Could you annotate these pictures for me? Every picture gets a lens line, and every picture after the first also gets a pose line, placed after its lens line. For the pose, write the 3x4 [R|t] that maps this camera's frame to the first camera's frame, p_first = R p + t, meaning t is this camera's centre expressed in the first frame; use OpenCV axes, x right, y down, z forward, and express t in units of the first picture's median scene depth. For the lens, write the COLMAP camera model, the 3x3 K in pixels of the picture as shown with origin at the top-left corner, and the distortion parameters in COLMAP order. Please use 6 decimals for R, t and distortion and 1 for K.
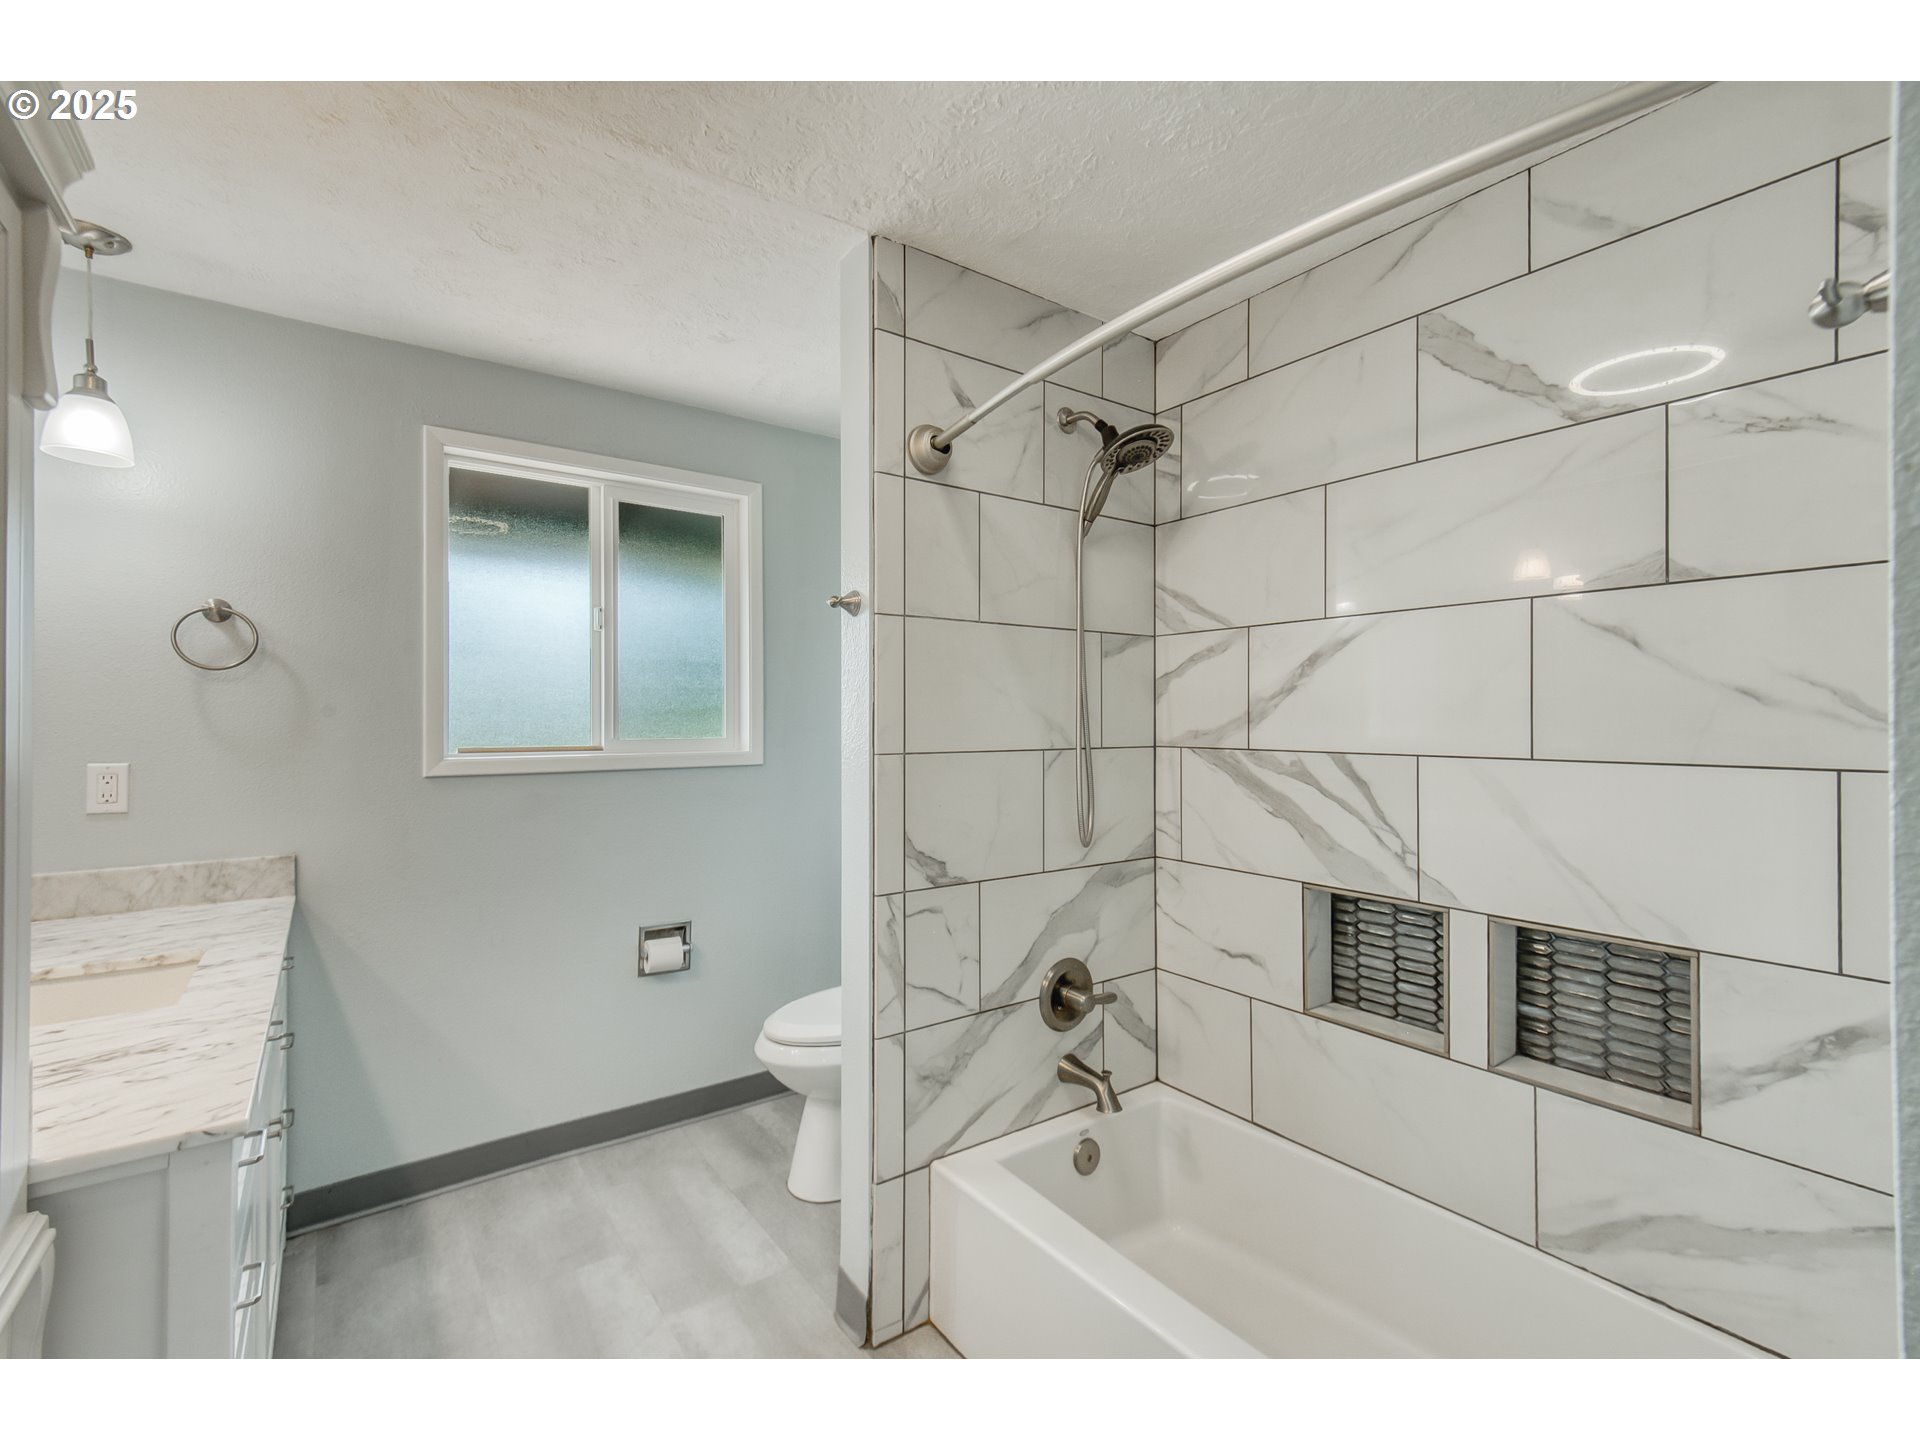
lens RADIAL K [[863.3, 0, 966.5], [0, 863.3, 711.8], [0, 0, 1]] dist [-0.021937, -0.000228]
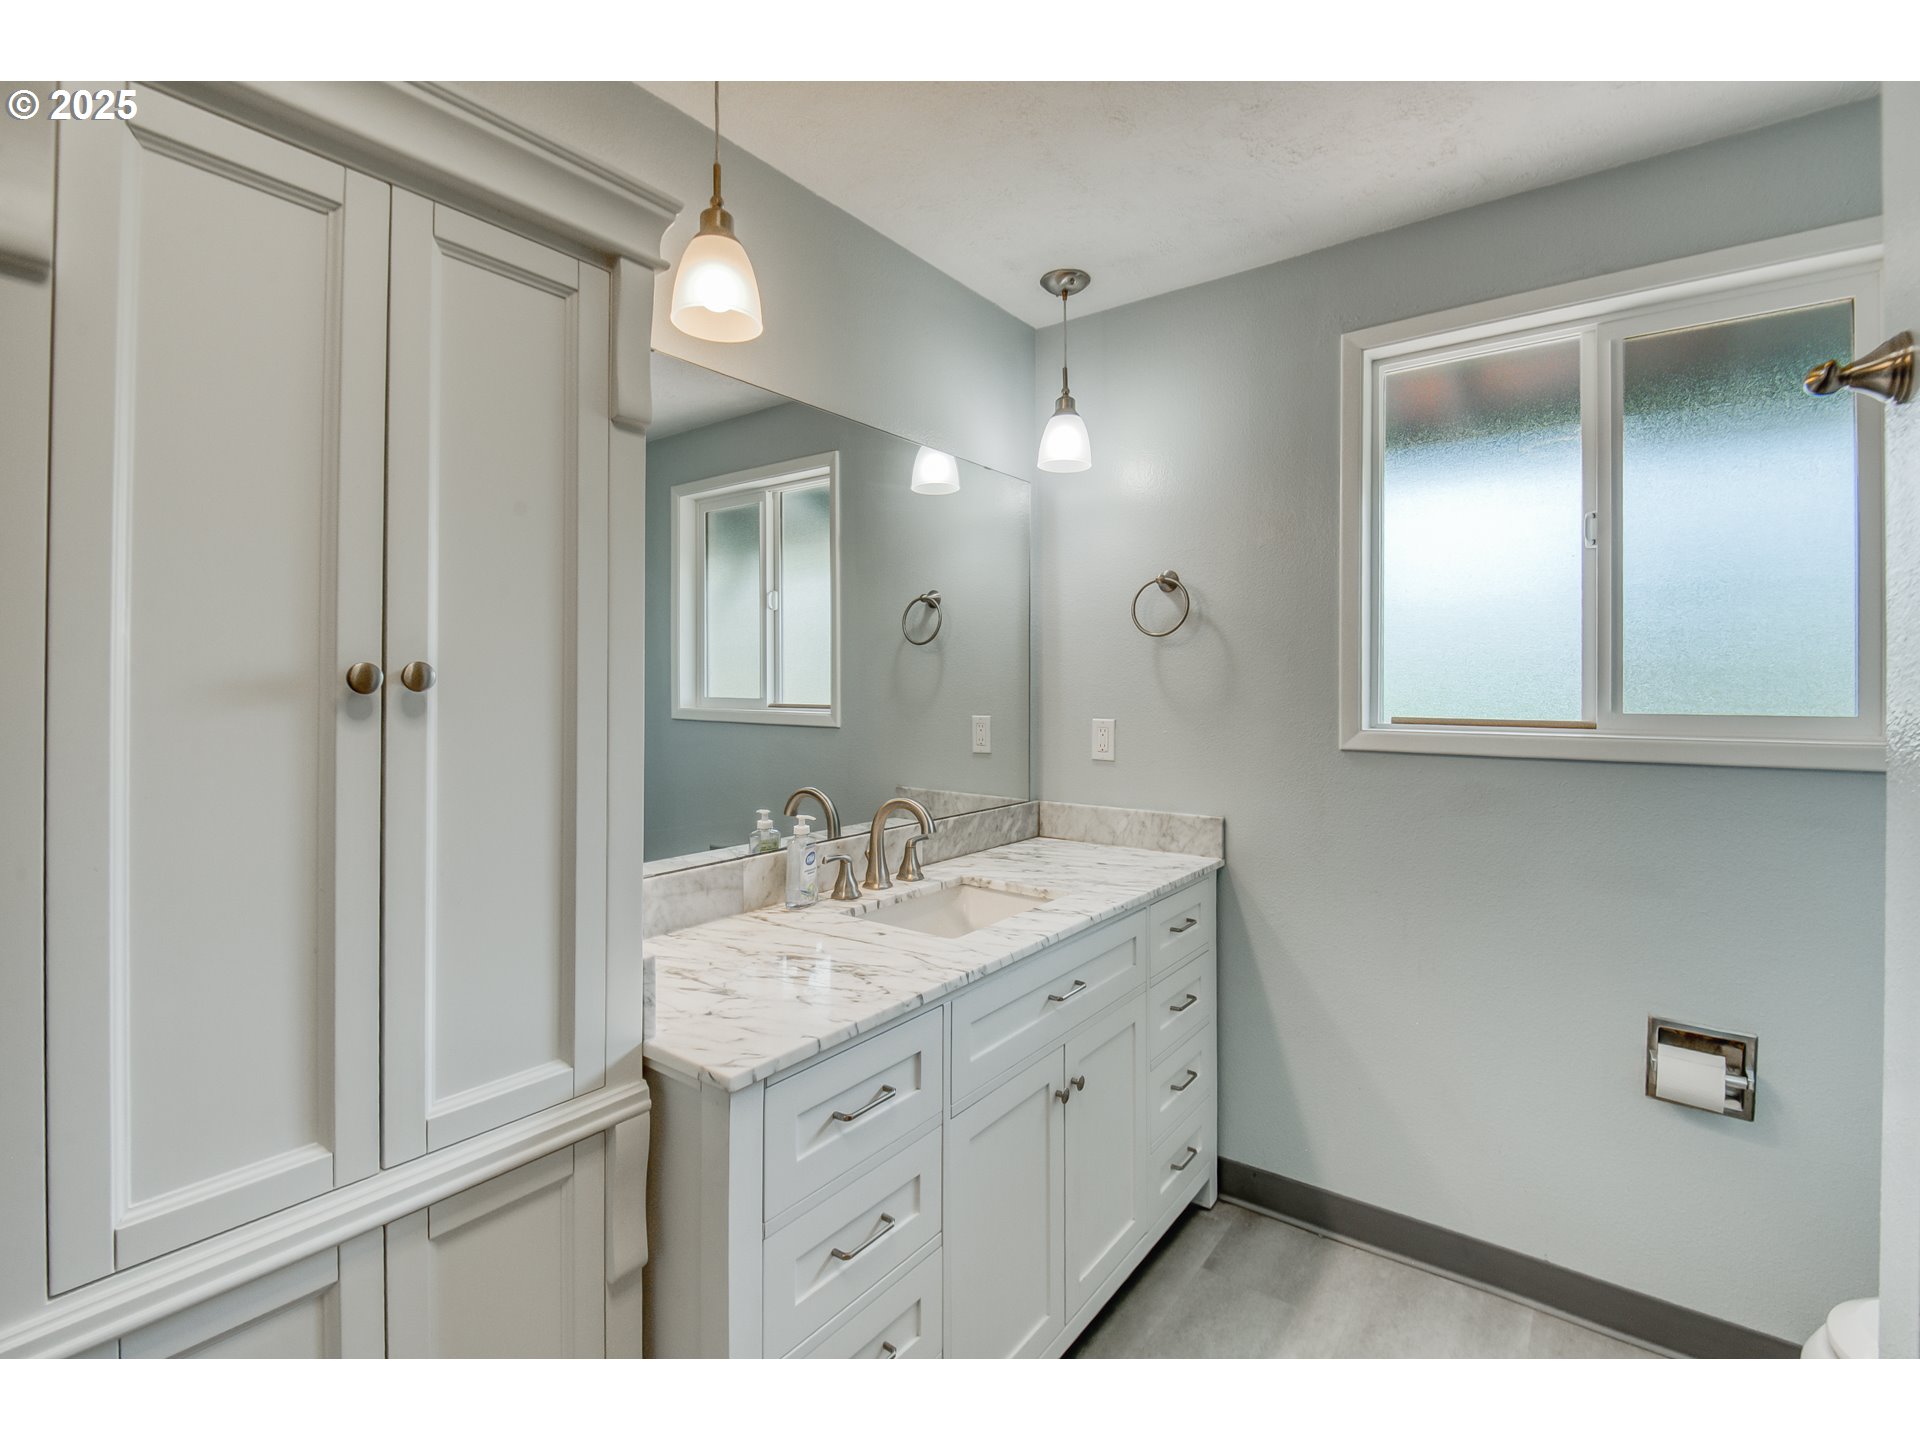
lens RADIAL K [[861.0, 0, 962.8], [0, 861.0, 688.2], [0, 0, 1]] dist [0.000165, -0.000234]
pose [[0.289415, 0.007569, -0.957174, 0.089320], [0.004630, 0.999946, 0.009307, 0.005274], [0.957192, -0.007125, 0.289365, 0.427423]]
